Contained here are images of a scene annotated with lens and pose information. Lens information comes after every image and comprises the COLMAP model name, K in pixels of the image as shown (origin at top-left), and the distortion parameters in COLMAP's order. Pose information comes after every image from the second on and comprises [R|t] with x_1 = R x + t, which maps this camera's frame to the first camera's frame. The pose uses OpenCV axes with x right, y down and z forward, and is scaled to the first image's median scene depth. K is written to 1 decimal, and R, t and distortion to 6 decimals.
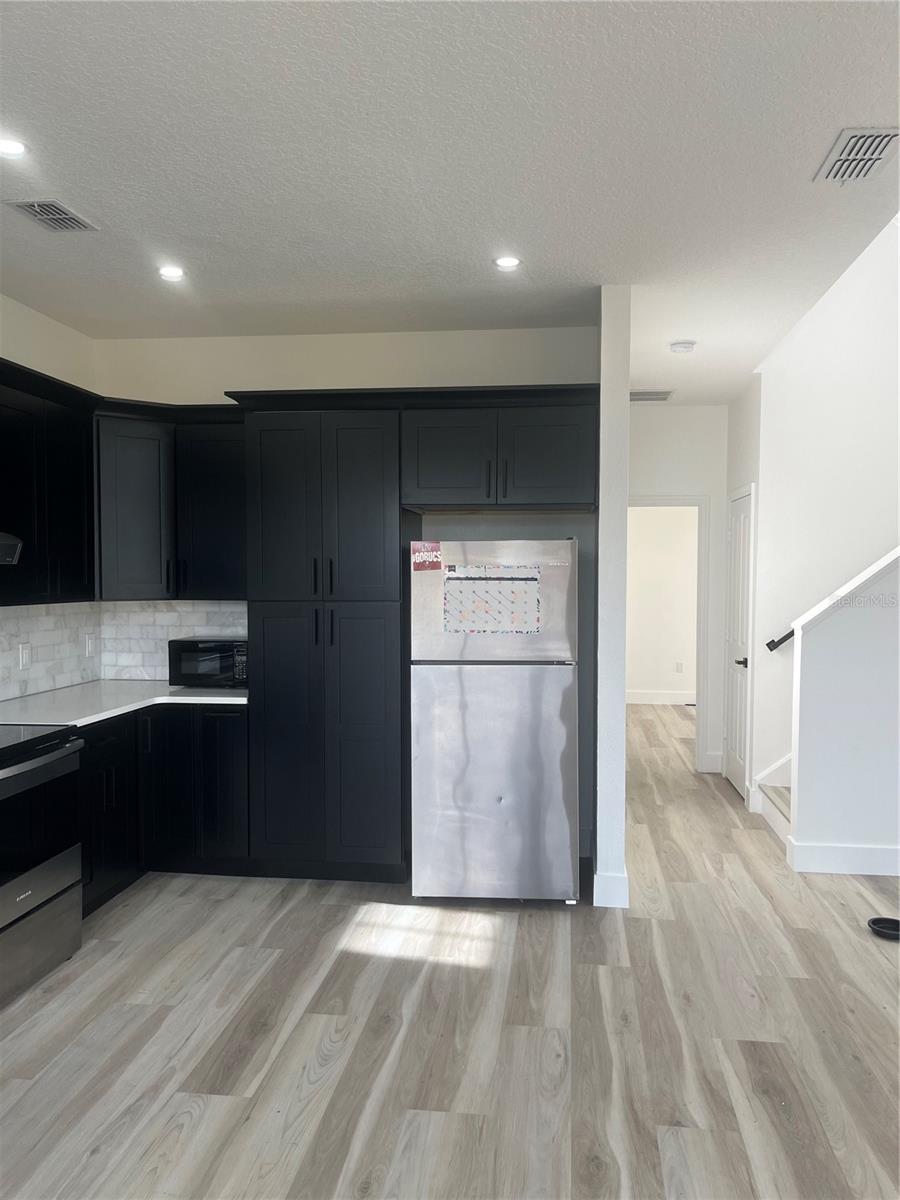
lens RADIAL K [[889.6, 0, 460.1], [0, 889.6, 606.3], [0, 0, 1]] dist [0.052433, -0.078734]
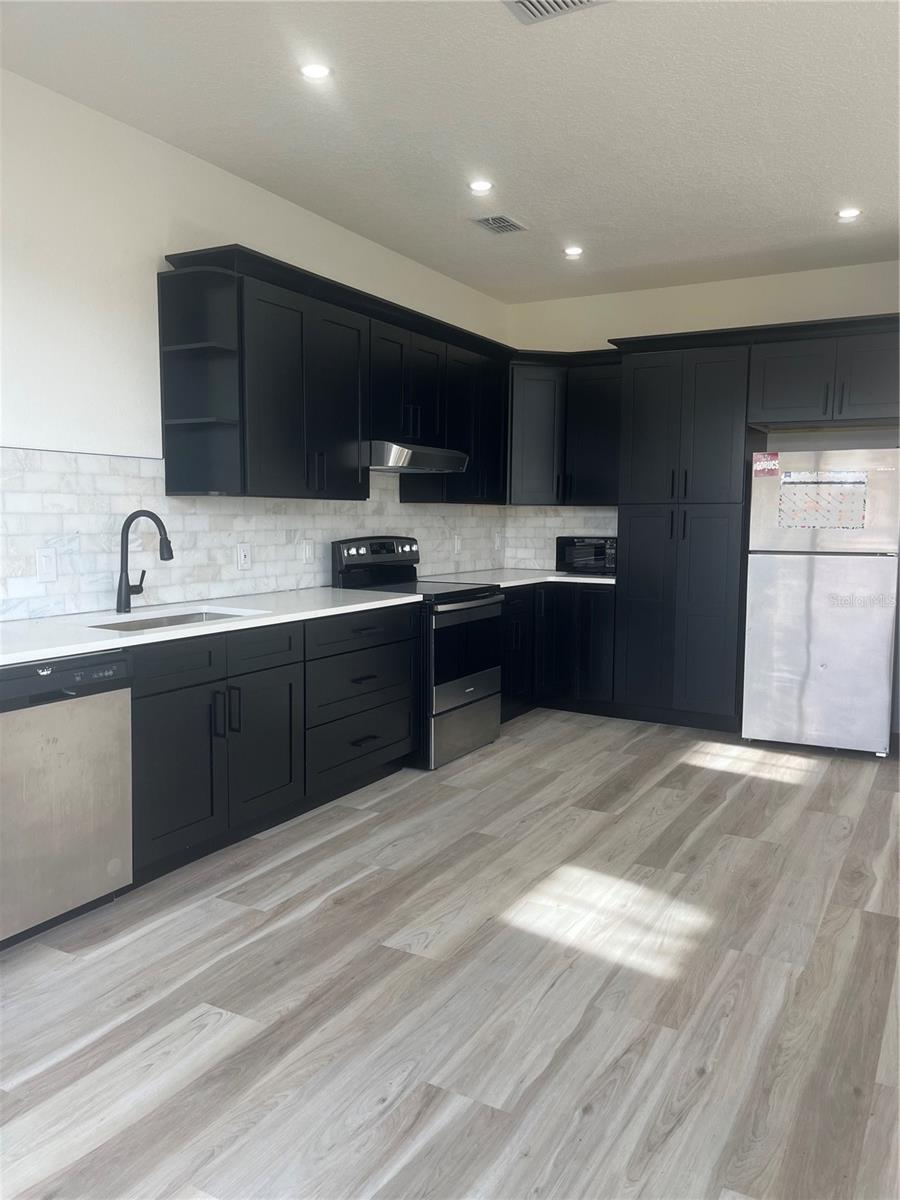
lens RADIAL K [[889.6, 0, 460.1], [0, 889.6, 606.3], [0, 0, 1]] dist [0.052433, -0.078734]
pose [[0.924272, 0.046791, -0.378856, 0.054869], [-0.022515, 0.997414, 0.068259, 0.071346], [0.381070, -0.054560, 0.922935, -0.344248]]
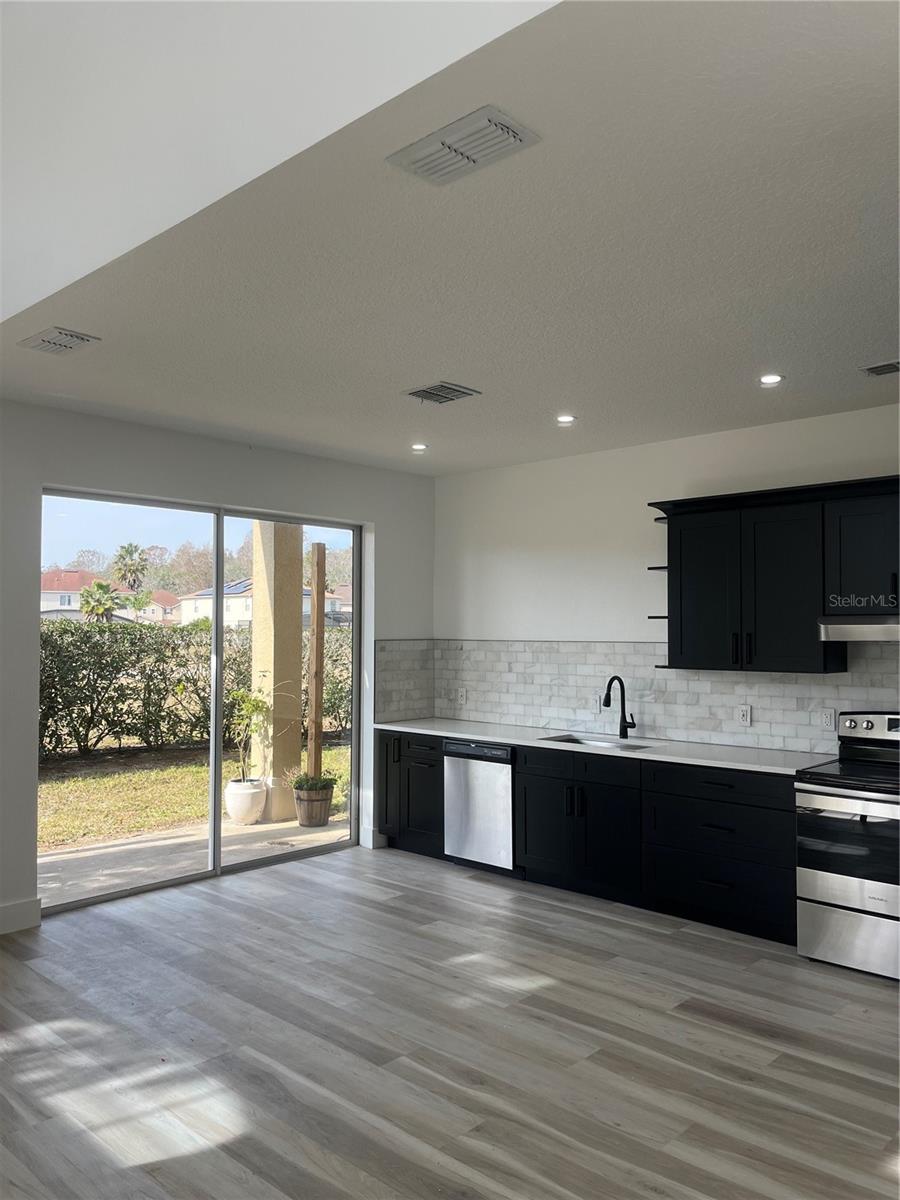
lens RADIAL K [[889.6, 0, 460.1], [0, 889.6, 606.3], [0, 0, 1]] dist [0.052433, -0.078734]
pose [[-0.575723, -0.030949, -0.817059, 0.834998], [-0.036871, 0.999250, -0.011870, -0.054450], [0.816813, 0.023291, -0.576432, 1.119145]]
